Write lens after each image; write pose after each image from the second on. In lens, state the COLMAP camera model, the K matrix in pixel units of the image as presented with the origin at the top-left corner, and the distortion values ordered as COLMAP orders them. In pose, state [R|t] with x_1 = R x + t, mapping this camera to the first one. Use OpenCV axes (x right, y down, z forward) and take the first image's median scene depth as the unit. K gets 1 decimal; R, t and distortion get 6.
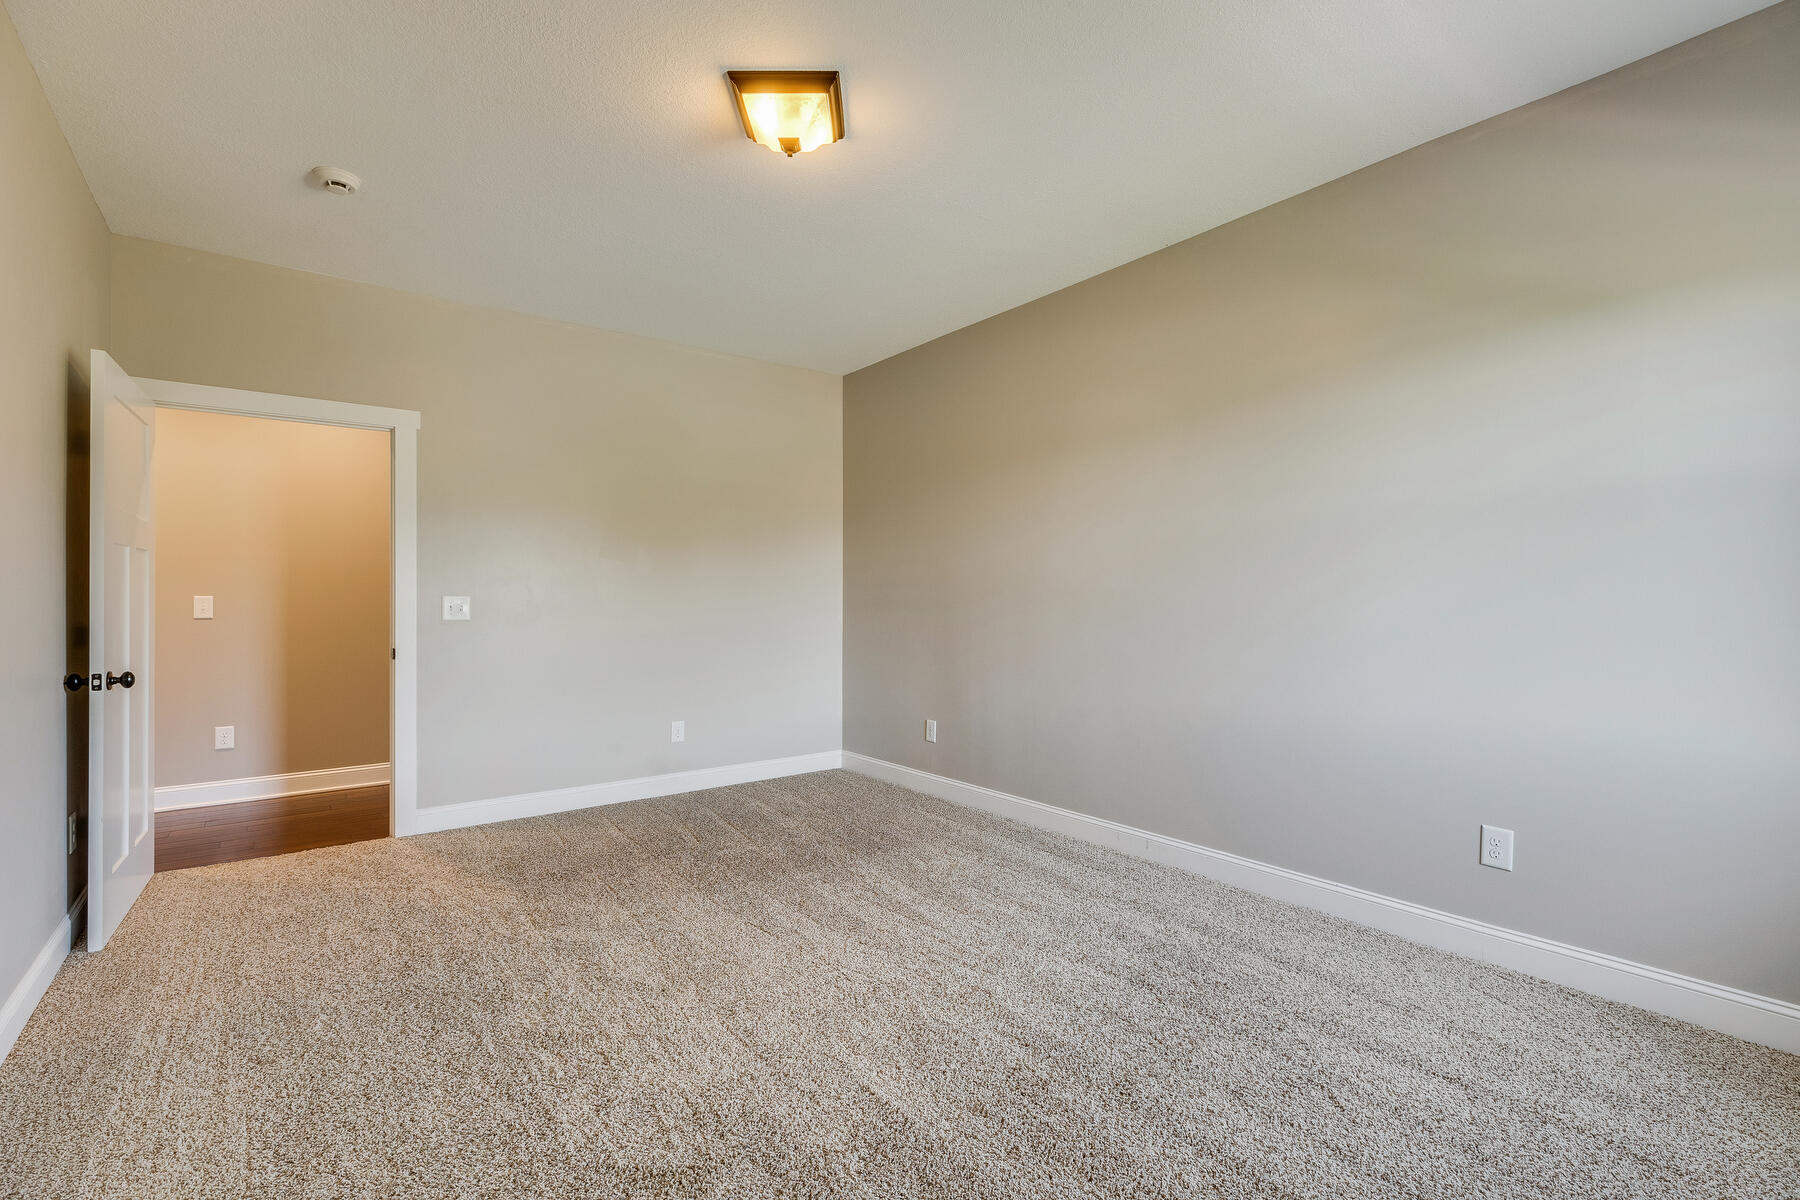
lens RADIAL K [[816.5, 0, 906.0], [0, 816.5, 601.7], [0, 0, 1]] dist [0.002810, -0.000203]
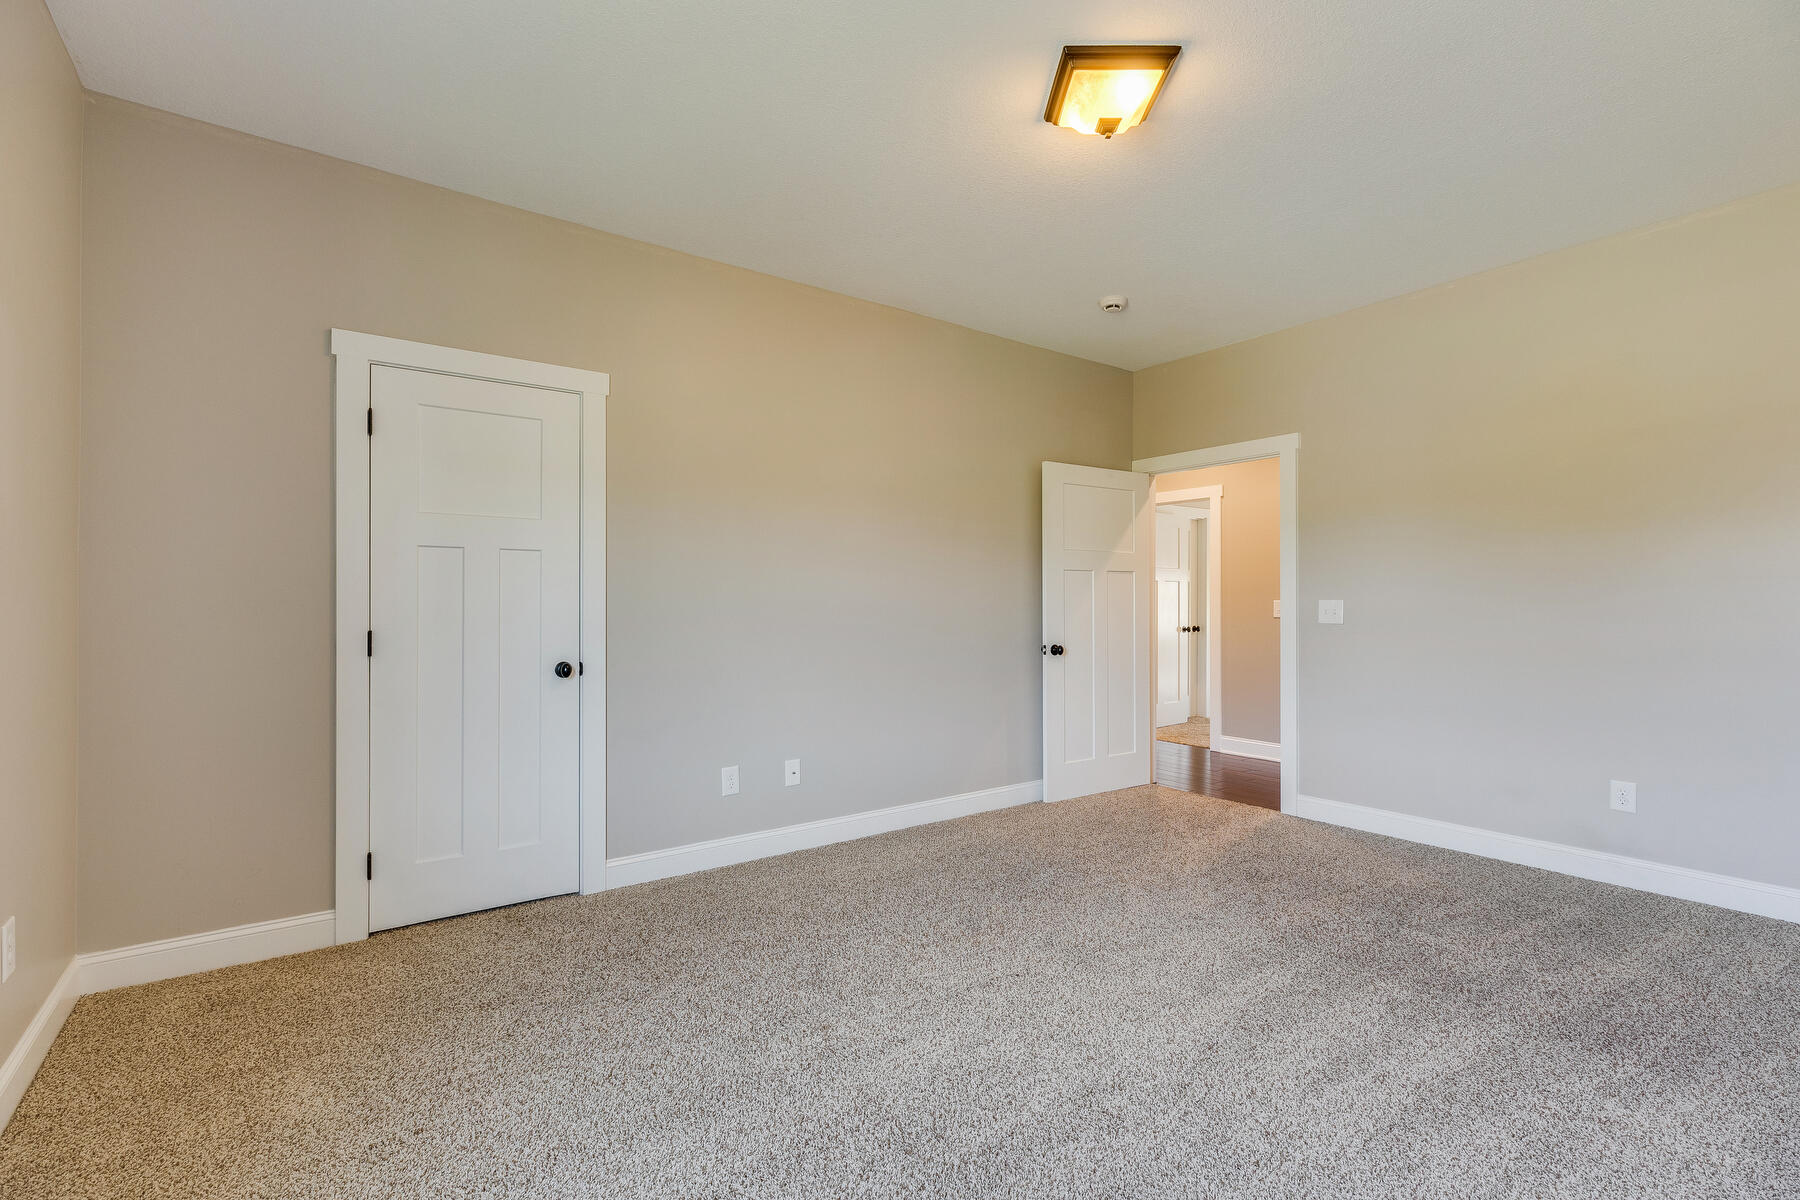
lens RADIAL K [[816.5, 0, 904.7], [0, 816.5, 601.2], [0, 0, 1]] dist [0.002810, -0.000203]
pose [[-0.040293, -0.004404, -0.999178, 0.610529], [-0.004360, 0.999982, -0.004231, 0.001206], [0.999178, 0.004186, -0.040311, 0.600580]]
